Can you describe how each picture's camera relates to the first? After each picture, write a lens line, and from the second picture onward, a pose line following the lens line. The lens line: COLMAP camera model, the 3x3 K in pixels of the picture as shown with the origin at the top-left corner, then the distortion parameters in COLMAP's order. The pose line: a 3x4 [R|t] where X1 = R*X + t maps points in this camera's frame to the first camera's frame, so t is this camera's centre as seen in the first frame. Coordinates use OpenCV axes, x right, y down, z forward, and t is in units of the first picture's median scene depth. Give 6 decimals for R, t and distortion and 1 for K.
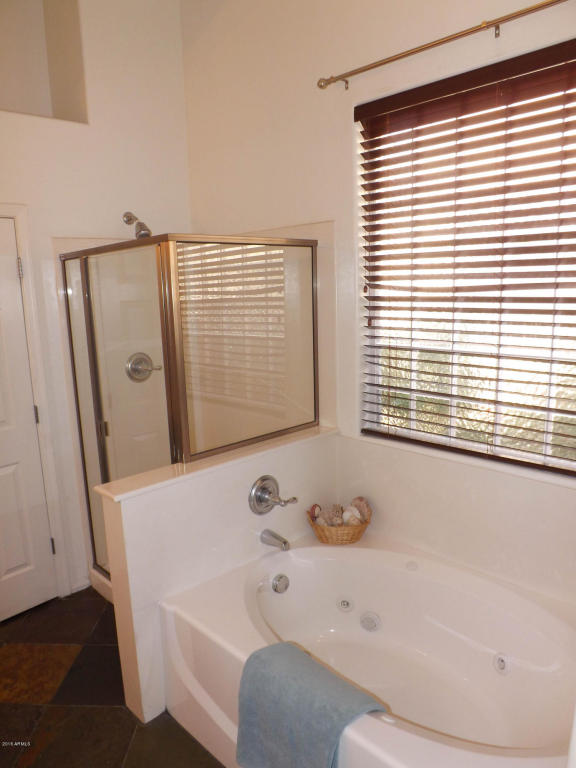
lens RADIAL K [[552.2, 0, 287.4], [0, 552.2, 386.1], [0, 0, 1]] dist [-0.076265, 0.019347]
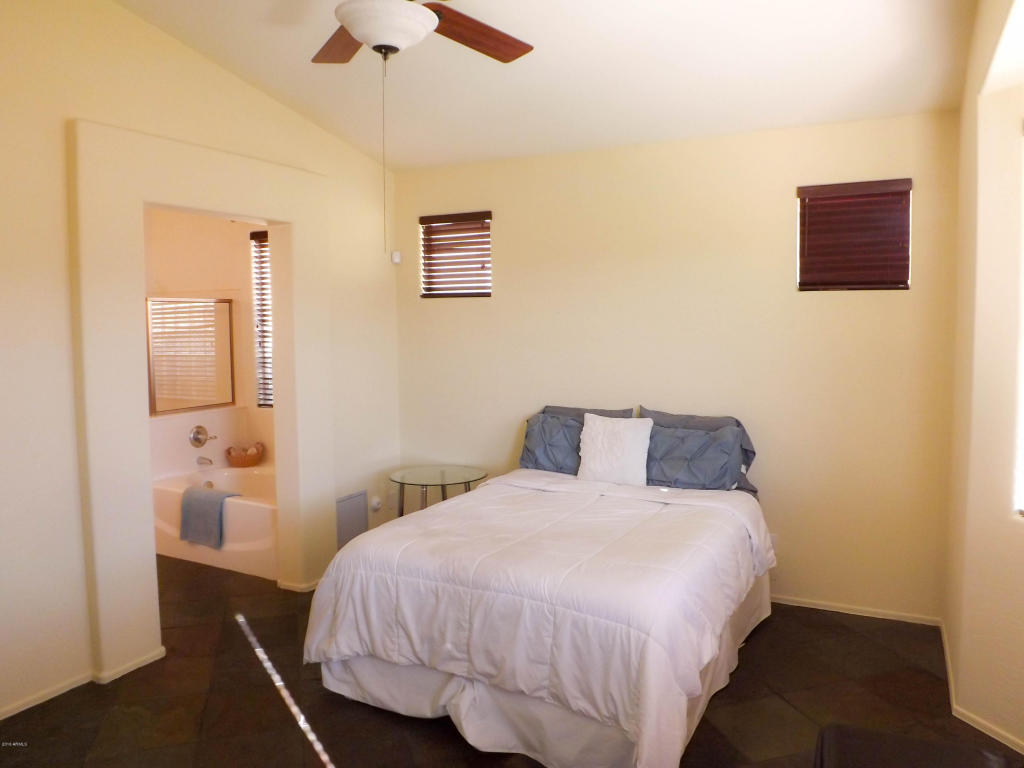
lens RADIAL K [[736.3, 0, 513.6], [0, 736.3, 376.9], [0, 0, 1]] dist [-0.076265, 0.019347]
pose [[0.950160, -0.002090, 0.311757, 0.163619], [0.035294, 0.994270, -0.100902, 0.229558], [-0.309760, 0.106876, 0.944789, -1.329030]]
